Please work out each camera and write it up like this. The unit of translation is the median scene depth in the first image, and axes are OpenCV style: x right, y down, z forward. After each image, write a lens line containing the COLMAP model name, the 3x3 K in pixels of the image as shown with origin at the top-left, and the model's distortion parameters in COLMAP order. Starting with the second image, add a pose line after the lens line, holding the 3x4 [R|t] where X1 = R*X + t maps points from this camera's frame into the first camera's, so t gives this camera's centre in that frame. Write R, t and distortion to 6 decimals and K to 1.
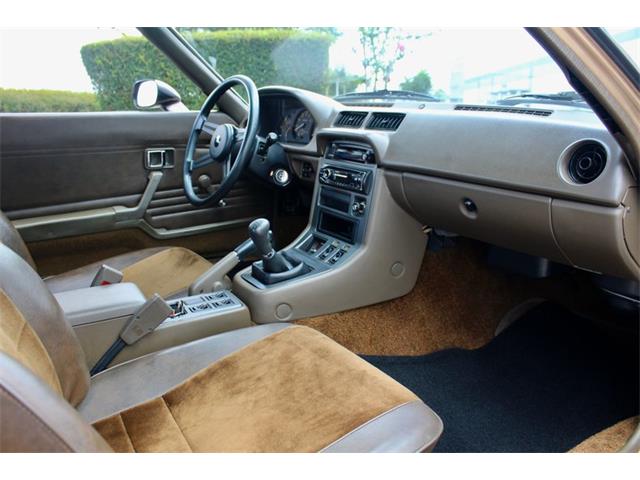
lens RADIAL K [[531.6, 0, 320.0], [0, 531.6, 240.0], [0, 0, 1]] dist [-0.167184, 0.144413]
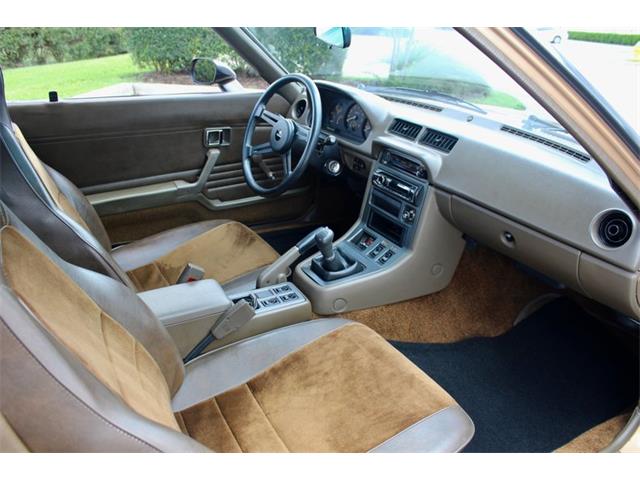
lens RADIAL K [[531.6, 0, 320.0], [0, 531.6, 240.0], [0, 0, 1]] dist [-0.167184, 0.144413]
pose [[0.998427, 0.055007, -0.010824, -0.101642], [-0.052522, 0.985306, 0.162520, -0.185925], [0.019605, -0.161696, 0.986646, -0.130604]]
